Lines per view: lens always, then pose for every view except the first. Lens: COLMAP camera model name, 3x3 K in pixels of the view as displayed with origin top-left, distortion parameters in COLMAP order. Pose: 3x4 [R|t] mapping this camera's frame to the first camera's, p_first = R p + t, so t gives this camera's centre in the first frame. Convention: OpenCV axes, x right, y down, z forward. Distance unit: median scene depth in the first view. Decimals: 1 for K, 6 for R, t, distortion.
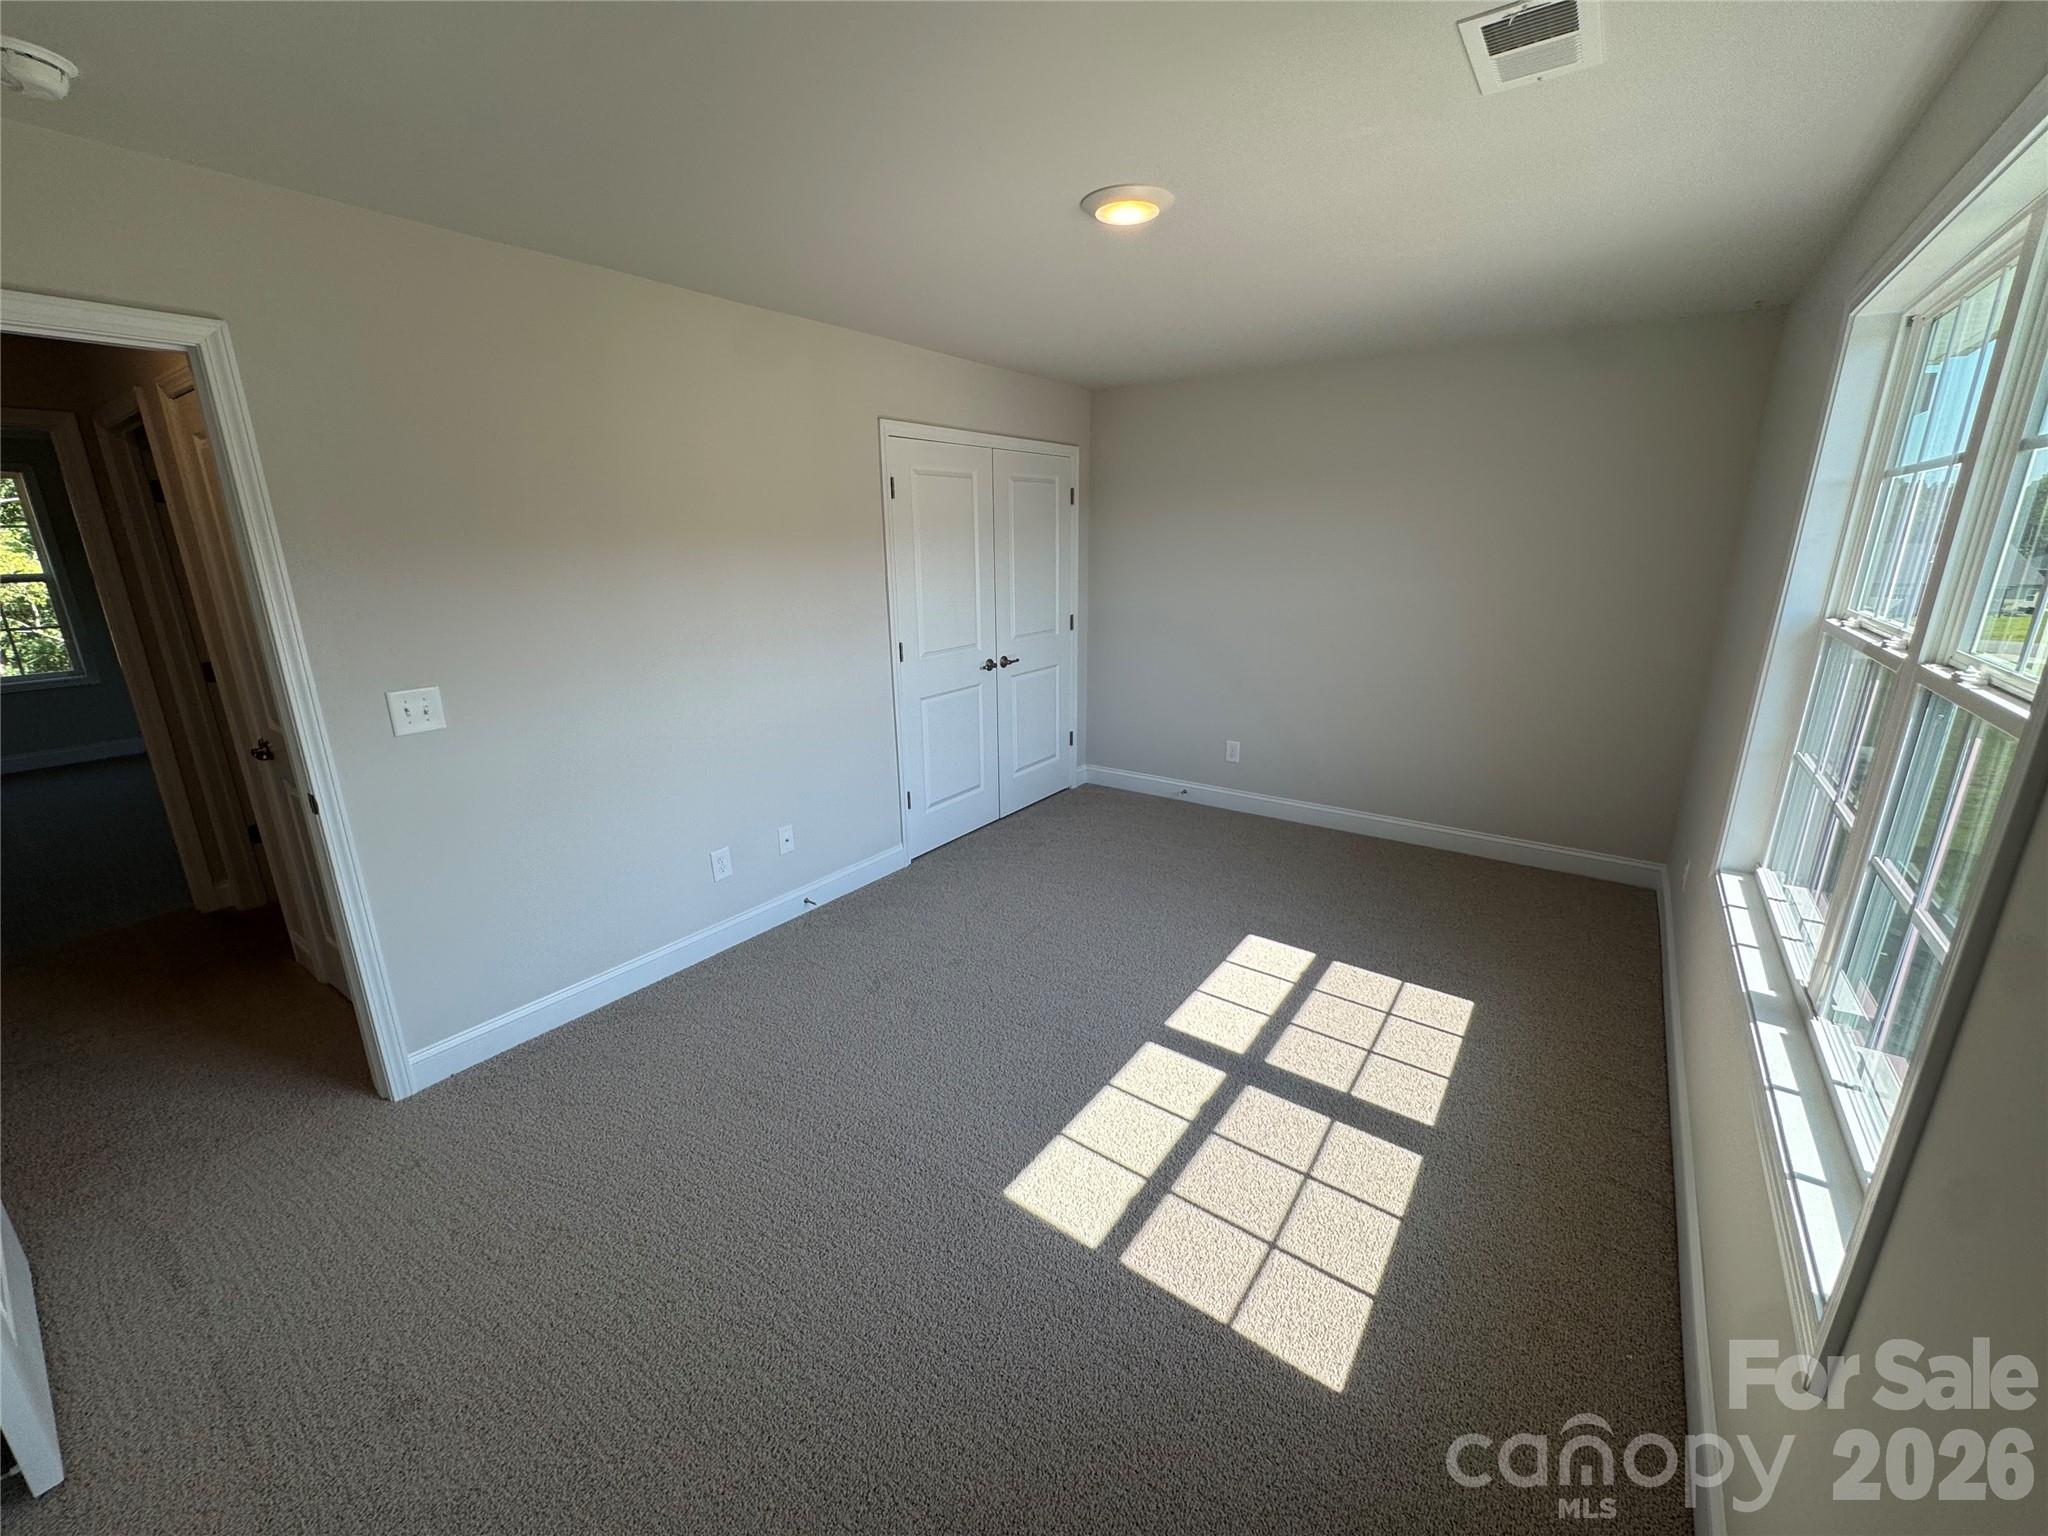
lens RADIAL K [[817.9, 0, 1021.6], [0, 817.9, 767.6], [0, 0, 1]] dist [-0.003301, -0.000499]
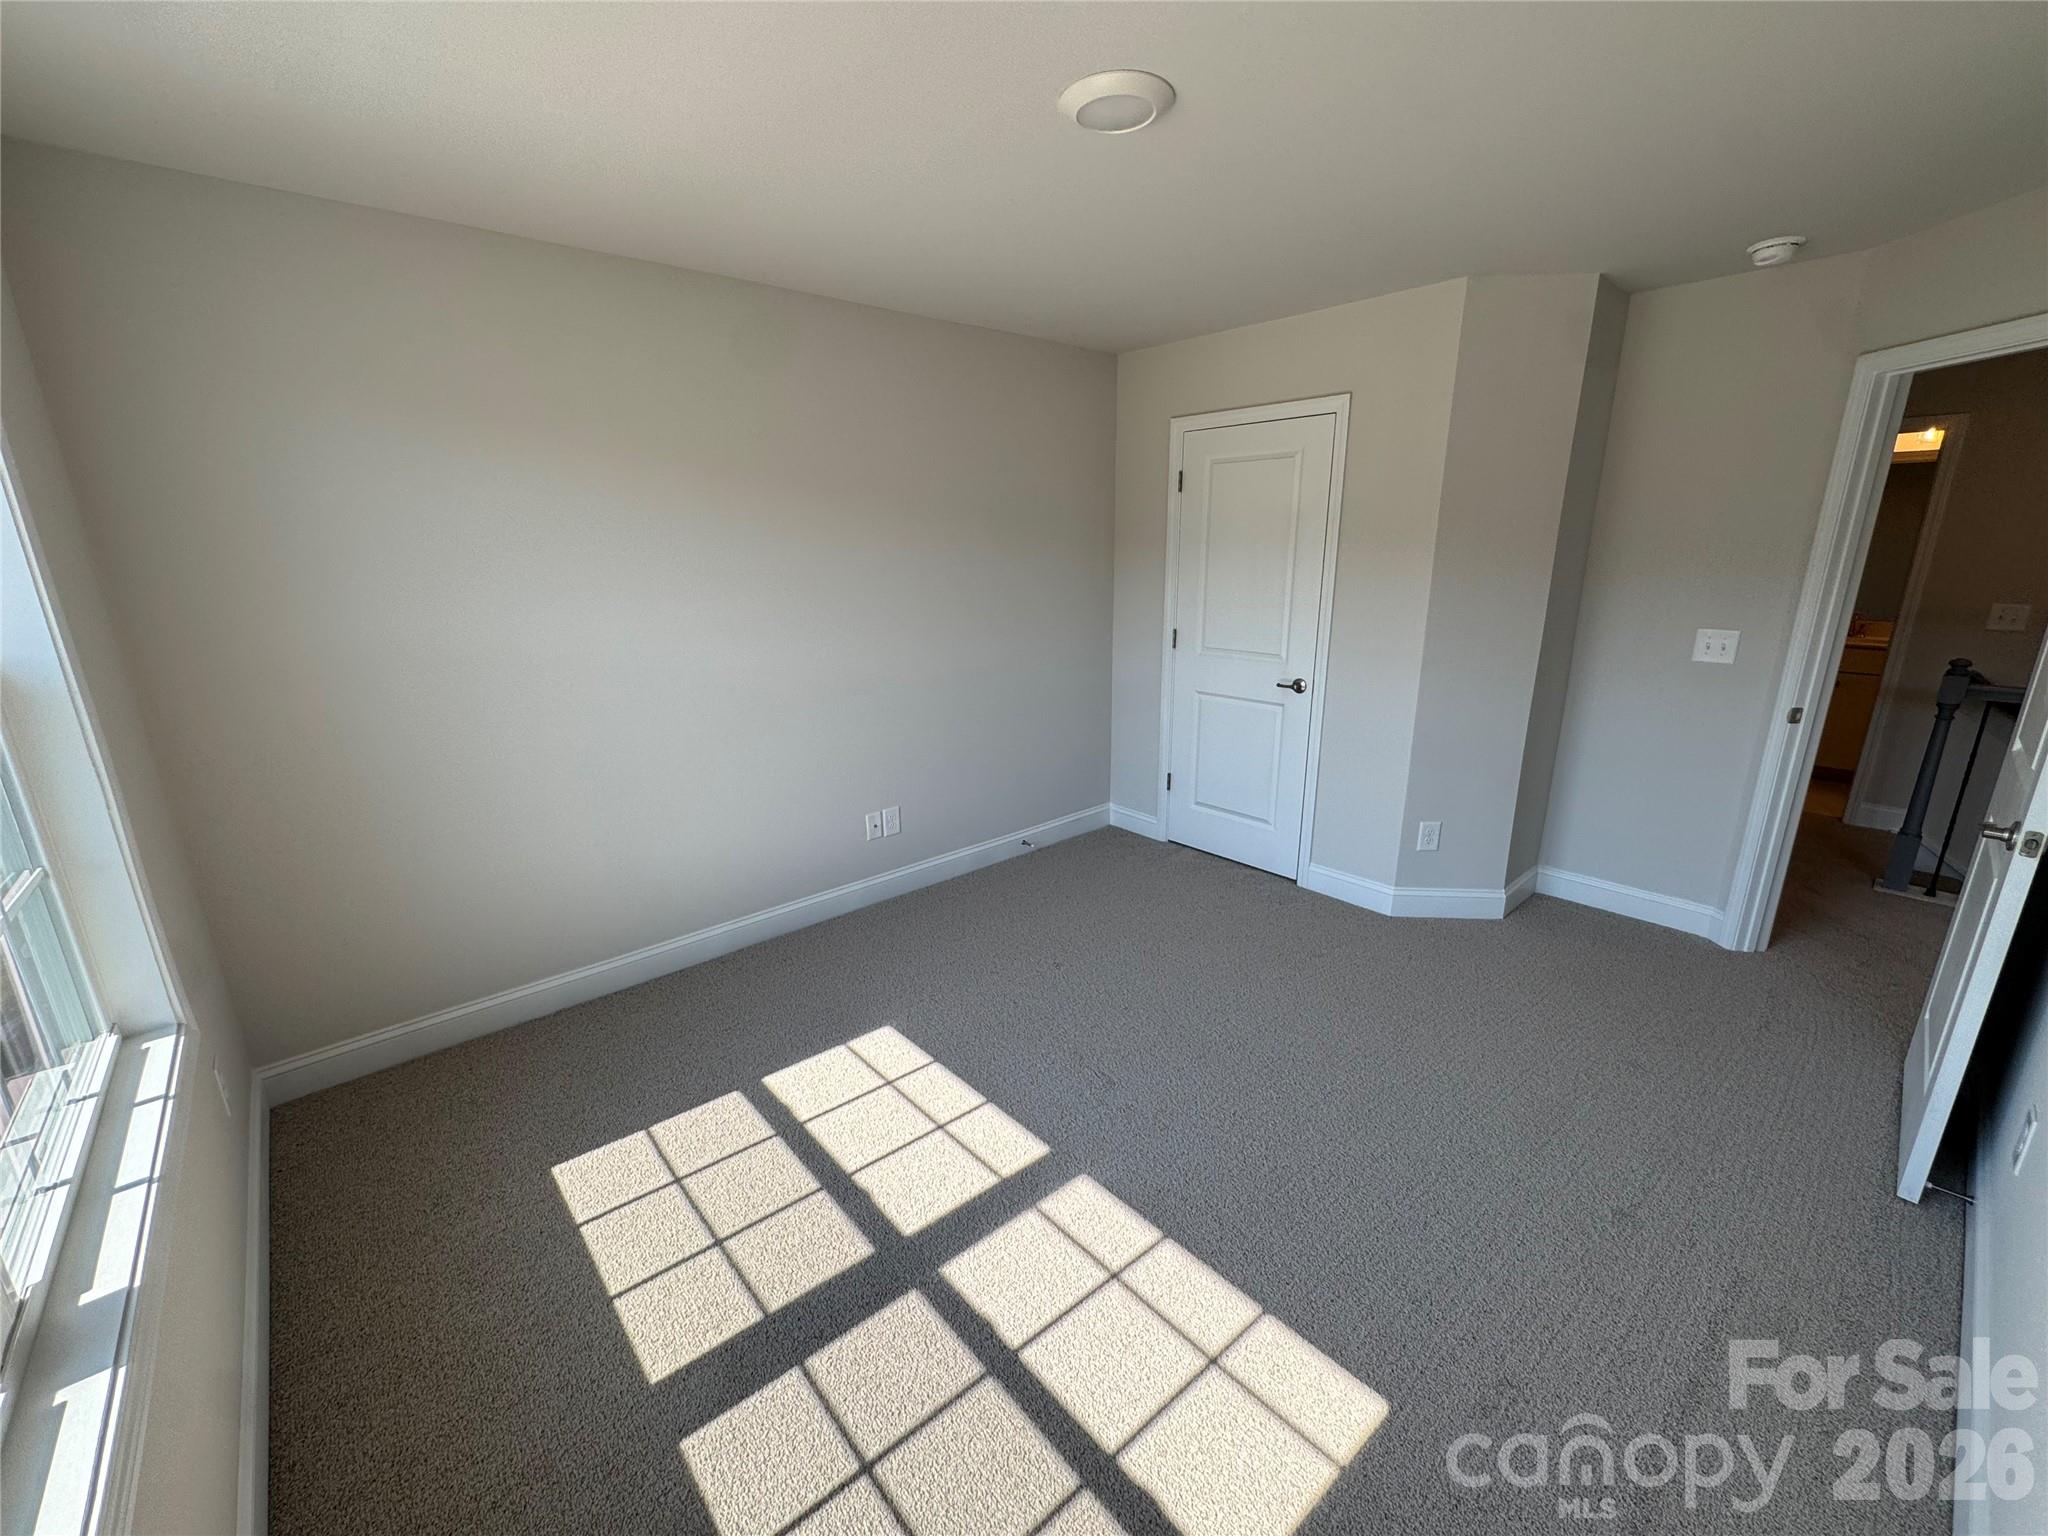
lens RADIAL K [[777.4, 0, 1024.0], [0, 777.4, 768.0], [0, 0, 1]] dist [0.000081, 0.000243]
pose [[-0.186447, 0.292966, -0.937768, 0.944485], [-0.245003, 0.910485, 0.333154, -0.363584], [0.951426, 0.291872, -0.097980, 1.248073]]
